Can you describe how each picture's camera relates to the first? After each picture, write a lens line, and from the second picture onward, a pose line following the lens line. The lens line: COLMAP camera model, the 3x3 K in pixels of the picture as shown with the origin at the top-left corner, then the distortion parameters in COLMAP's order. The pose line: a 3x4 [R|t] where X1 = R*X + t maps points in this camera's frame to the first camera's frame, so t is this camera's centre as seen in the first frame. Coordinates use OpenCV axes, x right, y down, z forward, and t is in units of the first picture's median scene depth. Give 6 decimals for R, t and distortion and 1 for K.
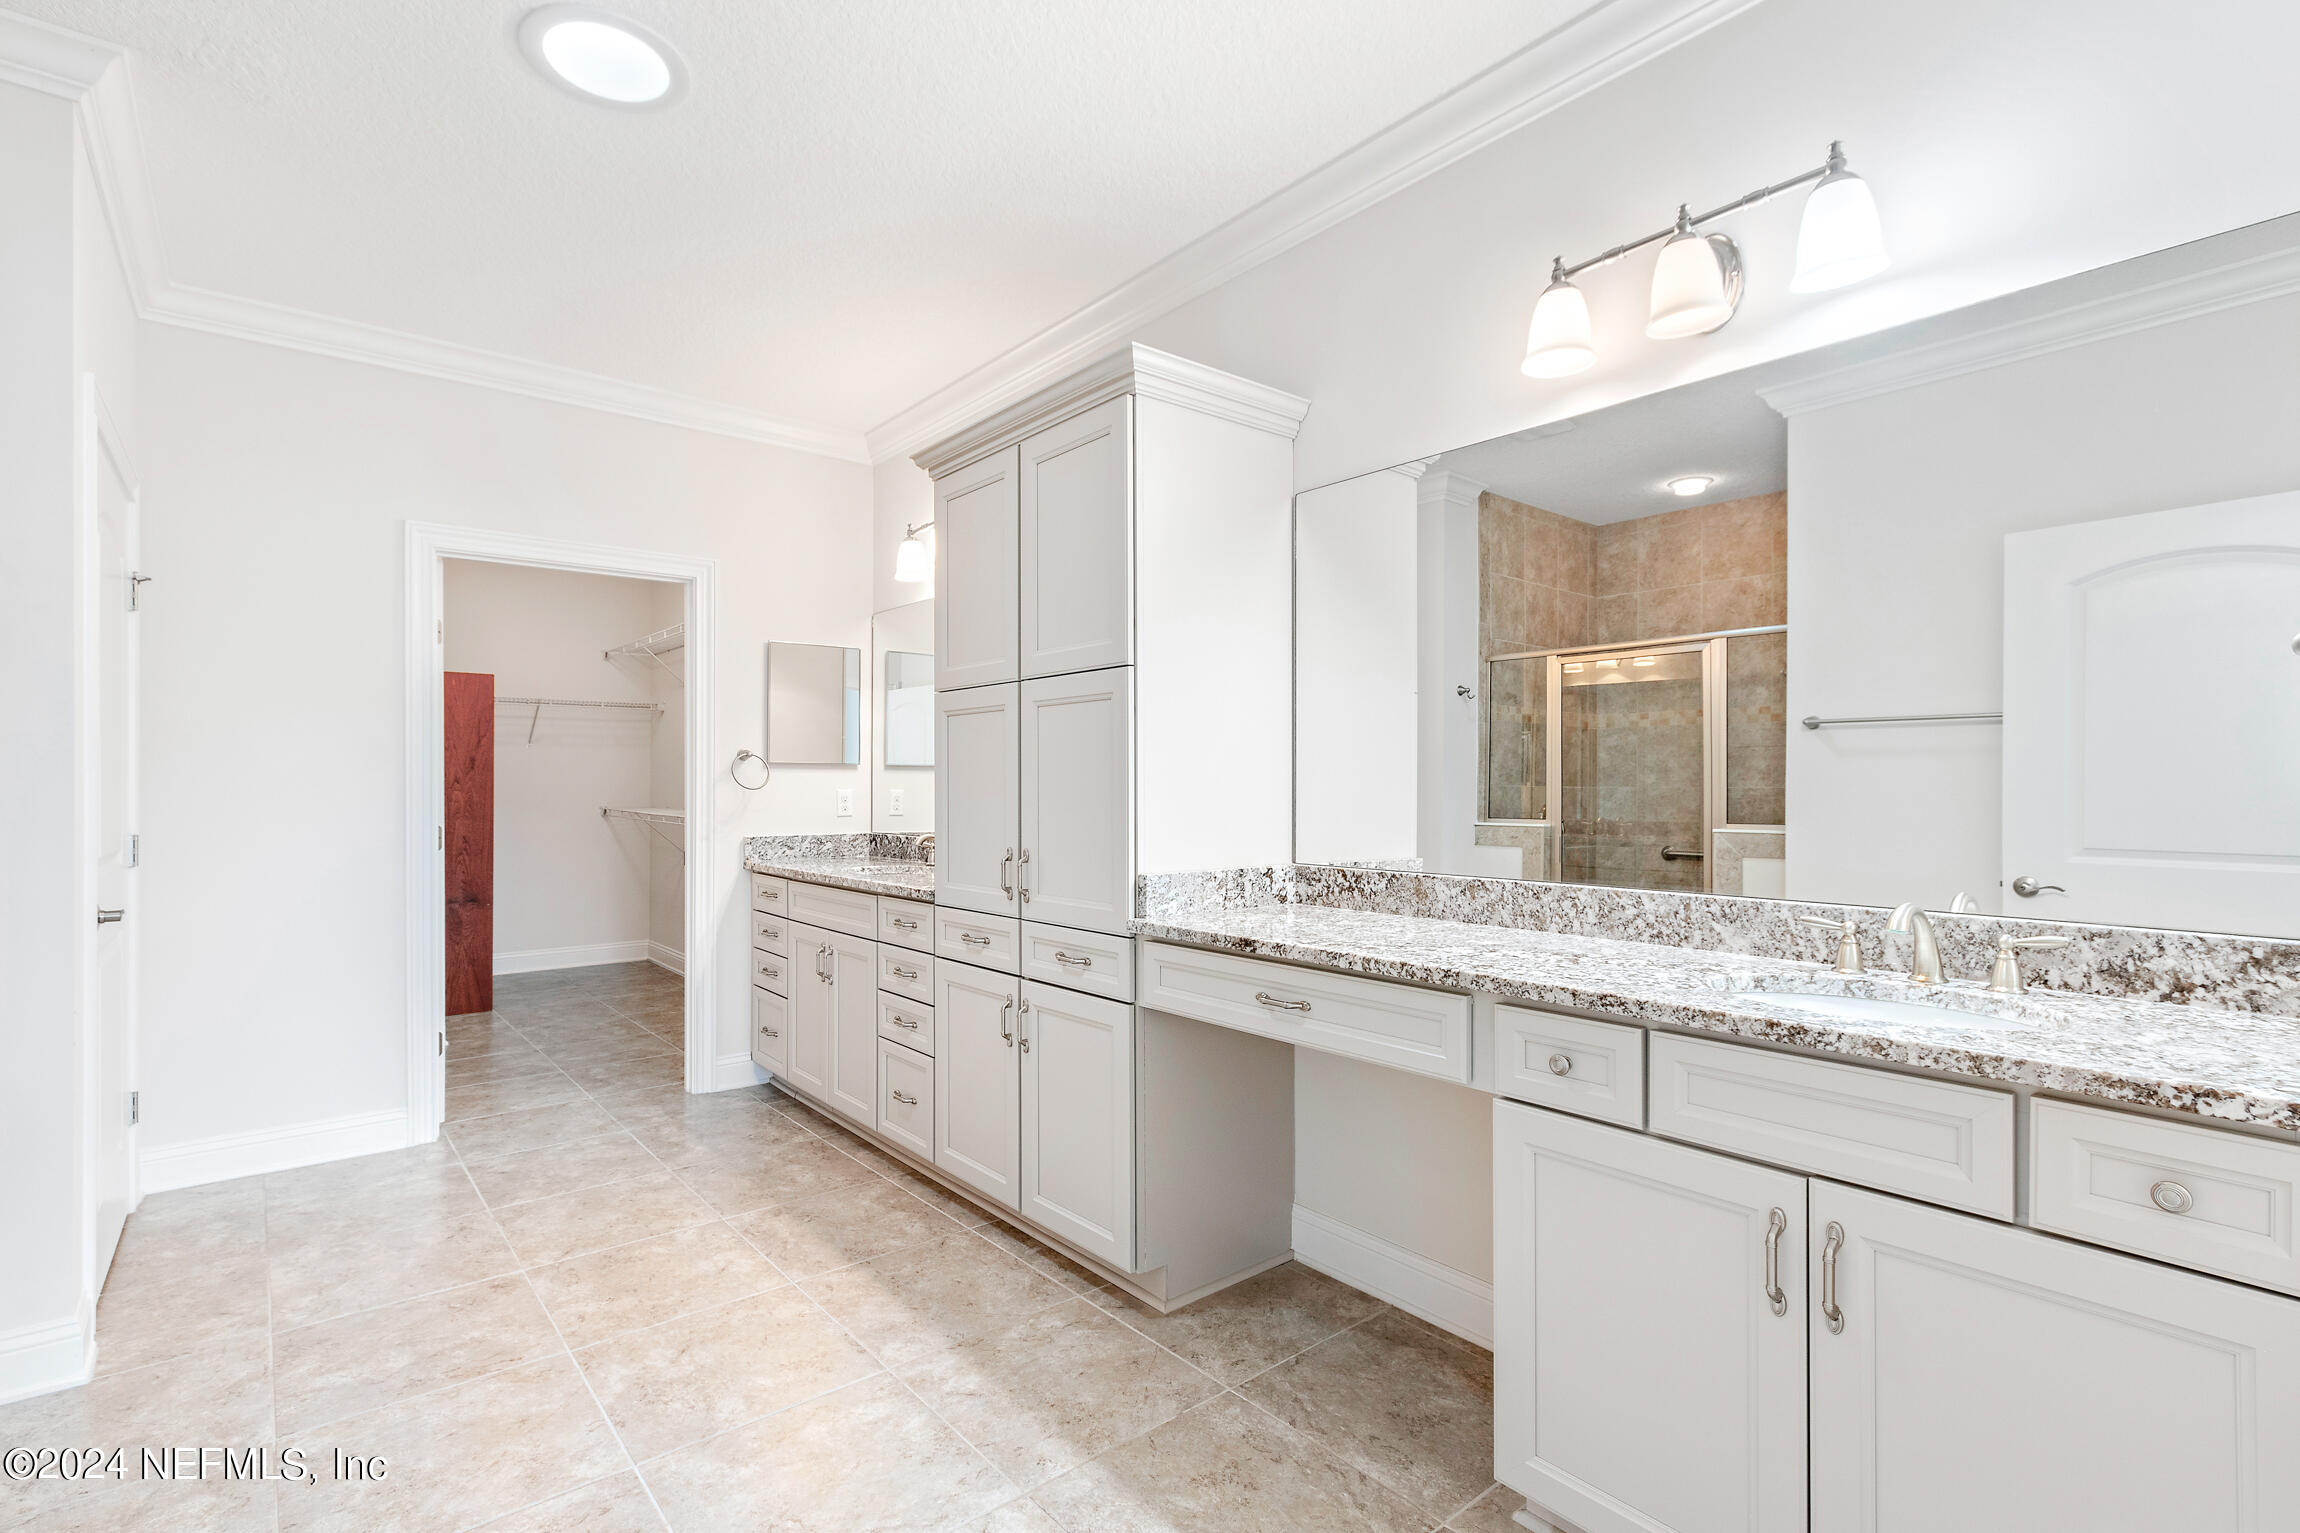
lens RADIAL K [[1056.6, 0, 1113.8], [0, 1056.6, 782.9], [0, 0, 1]] dist [0.002553, 0.000405]
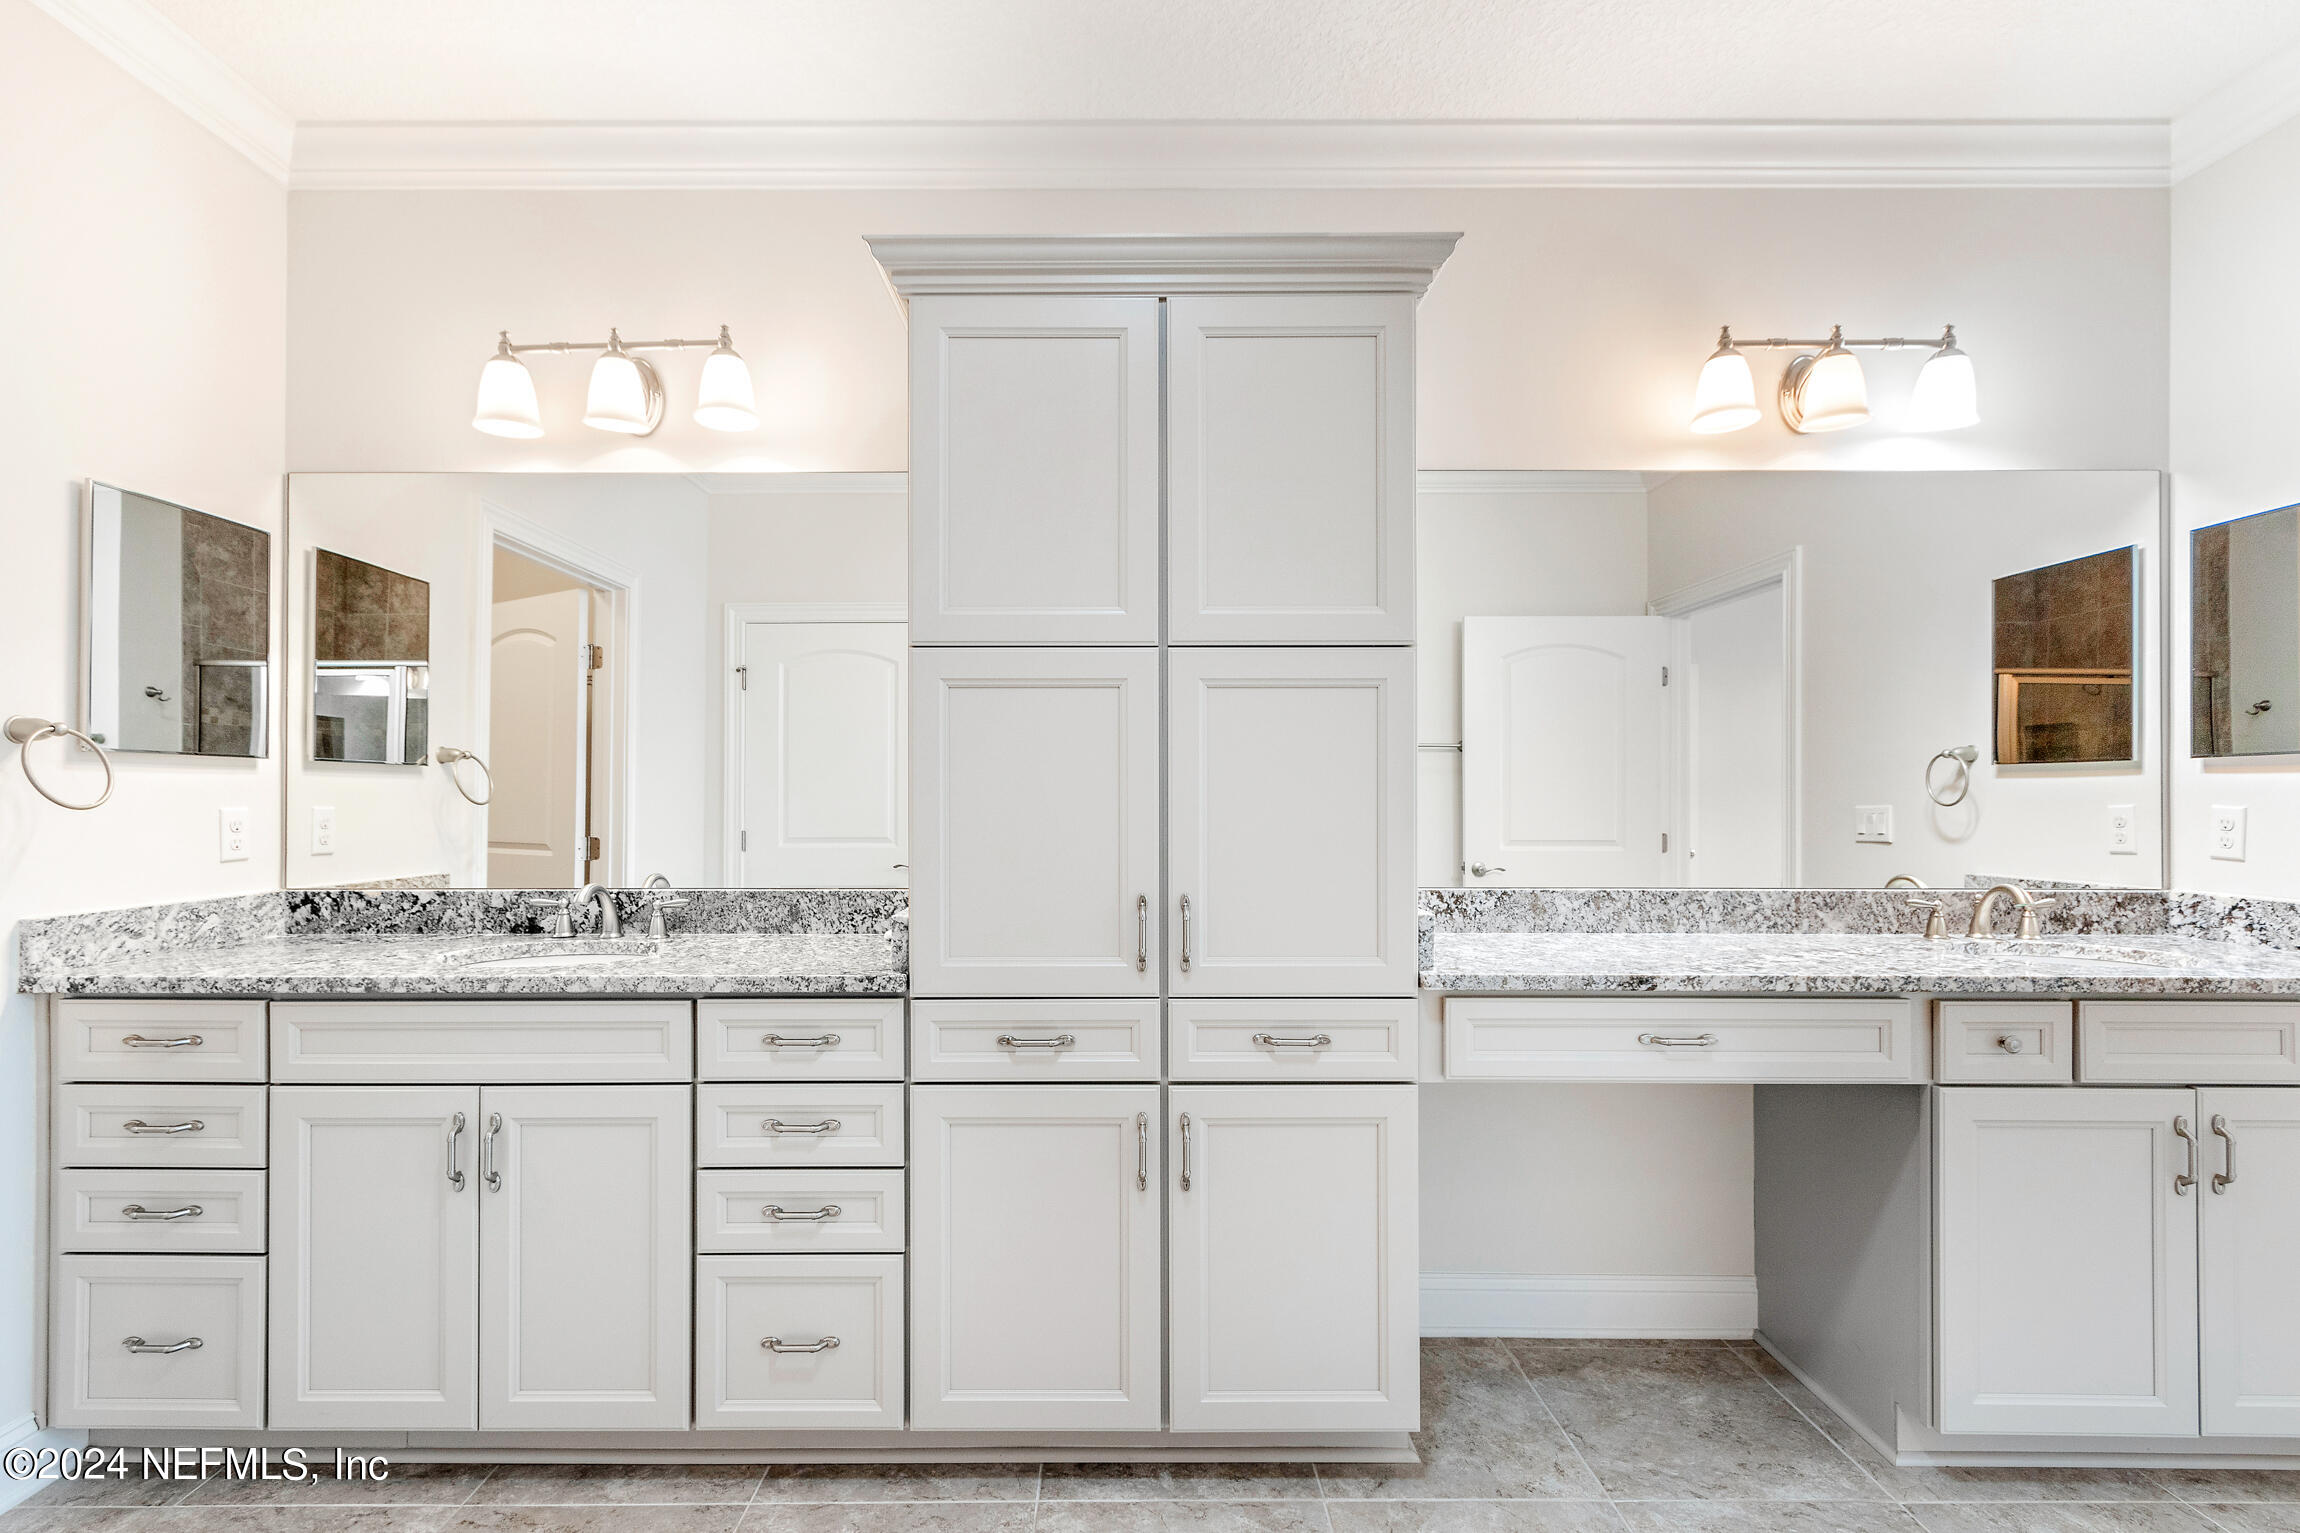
lens RADIAL K [[1036.7, 0, 1151.3], [0, 1036.7, 791.2], [0, 0, 1]] dist [0.006948, -0.000350]
pose [[0.629387, 0.002072, 0.777090, -0.761406], [-0.003113, 0.999995, -0.000146, -0.005099], [-0.777086, -0.002328, 0.629390, 0.731185]]
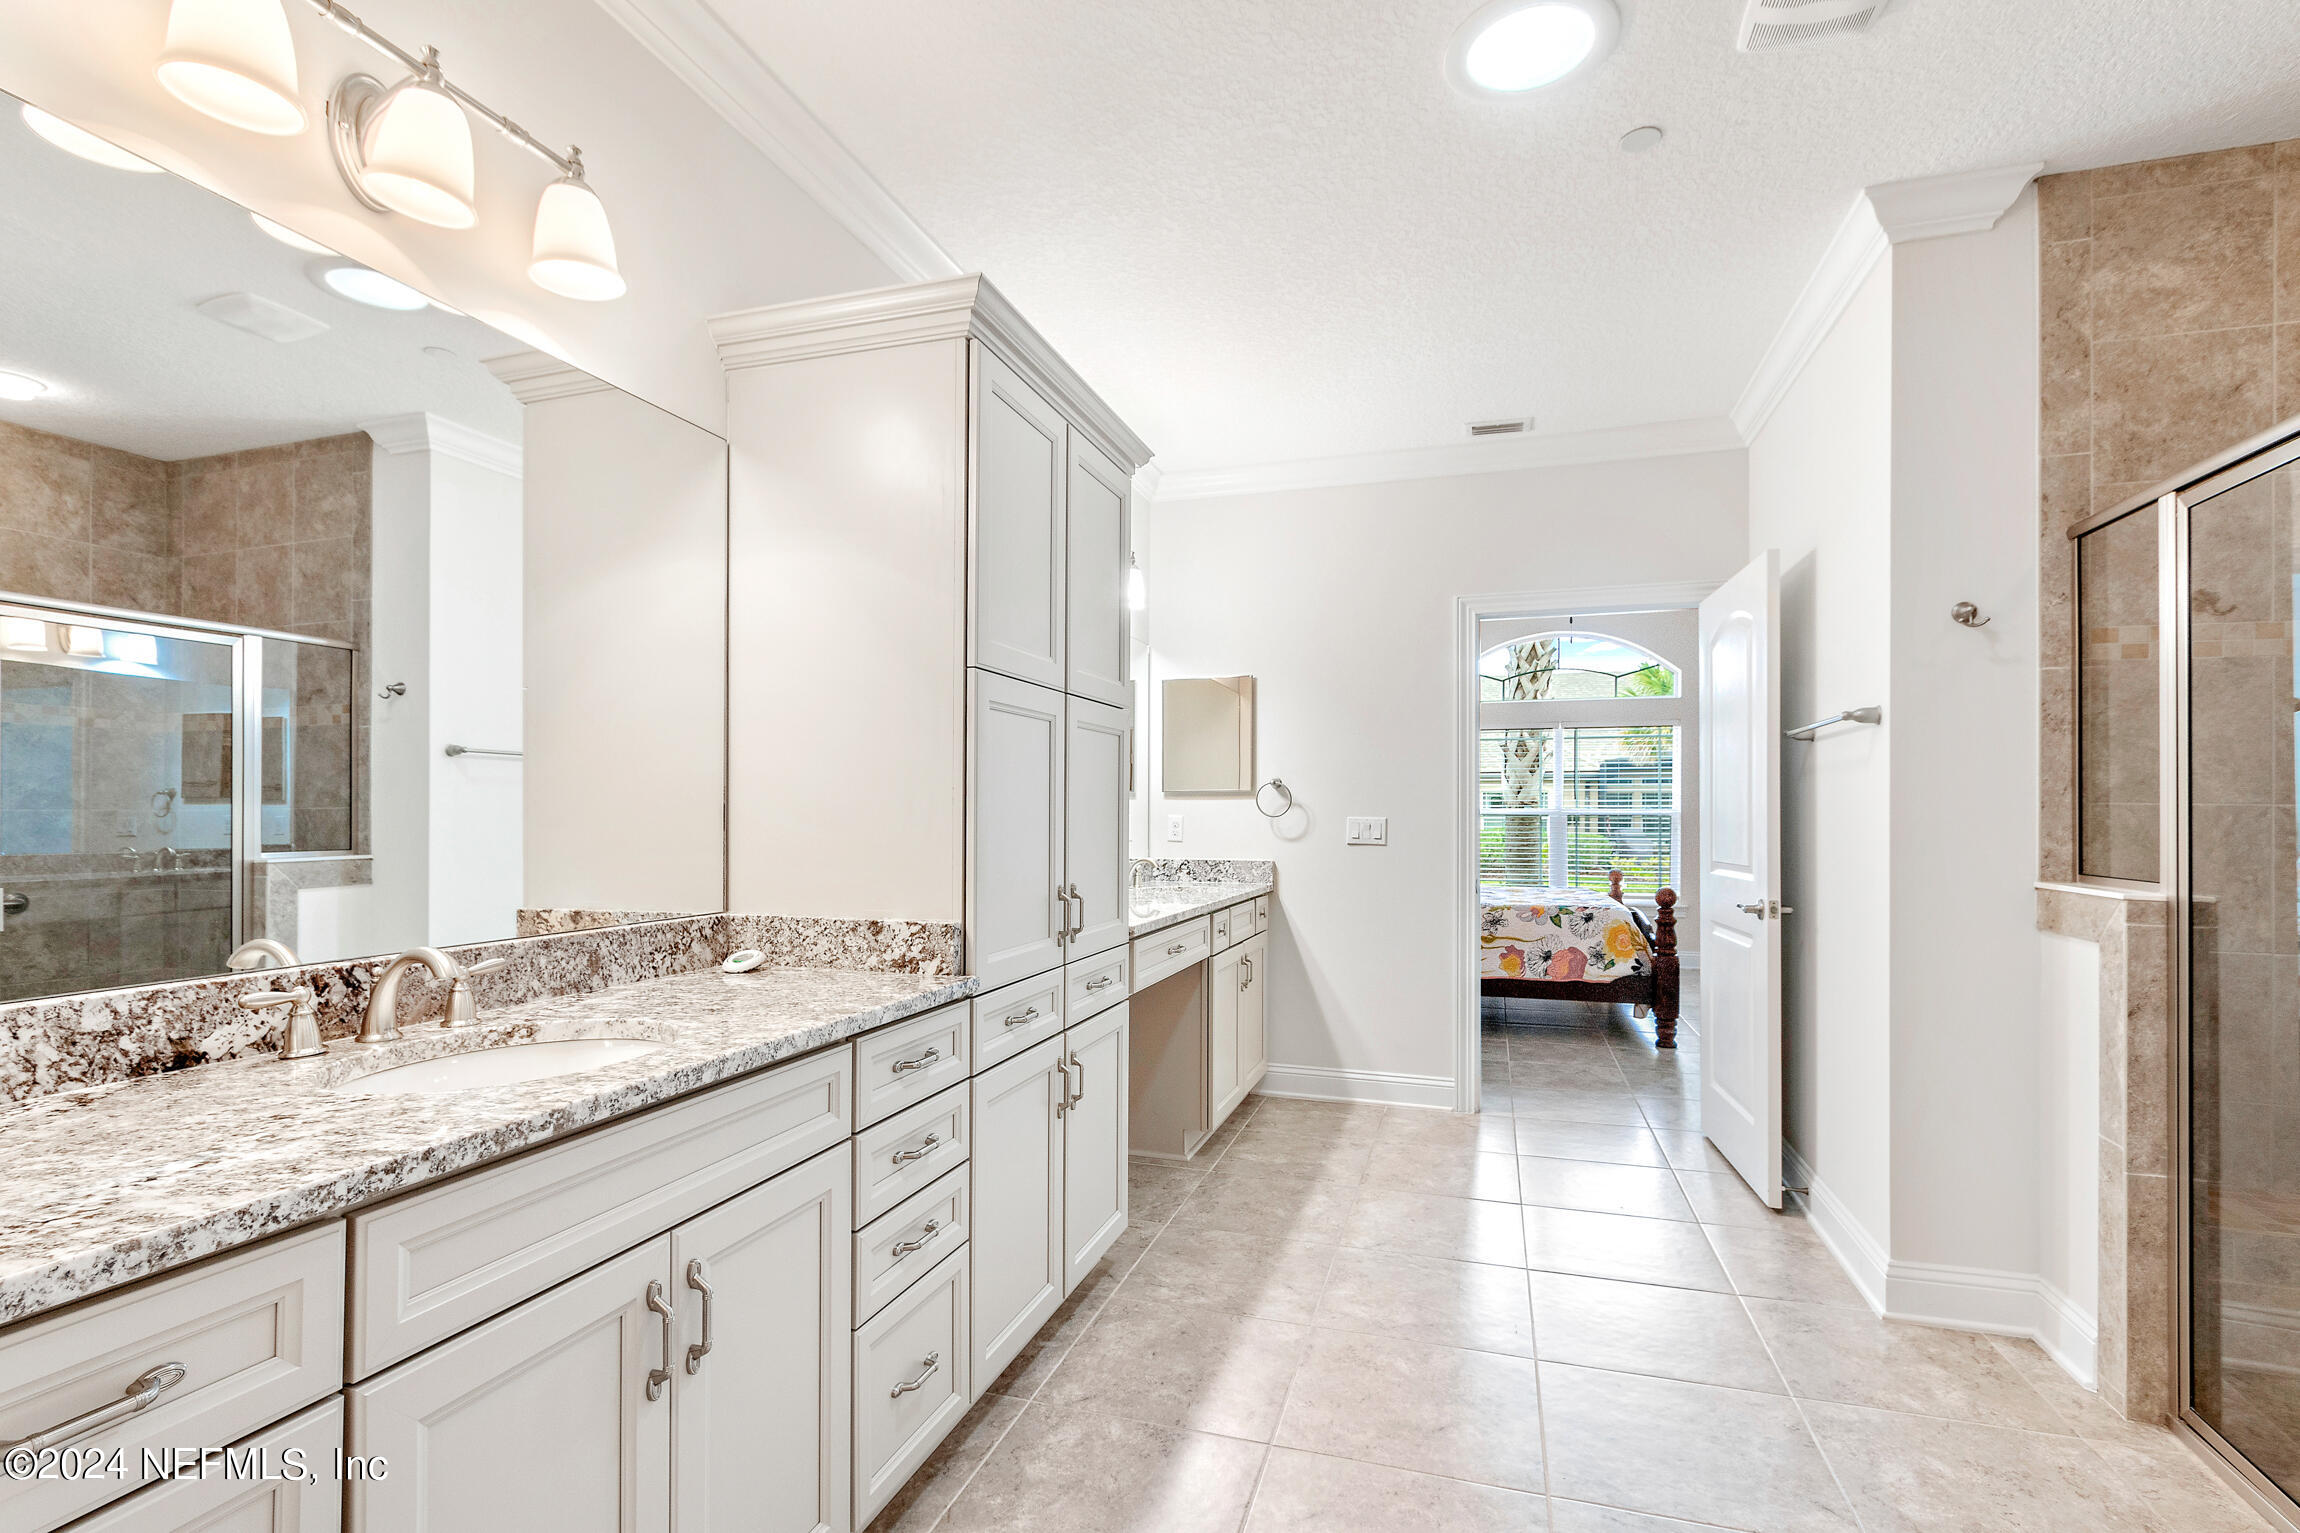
lens RADIAL K [[1073.0, 0, 1141.9], [0, 1073.0, 804.7], [0, 0, 1]] dist [-0.000349, -0.000415]
pose [[-0.544415, 0.003580, 0.838809, -1.082718], [-0.007859, 0.999925, -0.009369, 0.004794], [-0.838779, -0.011693, -0.544346, 1.782121]]
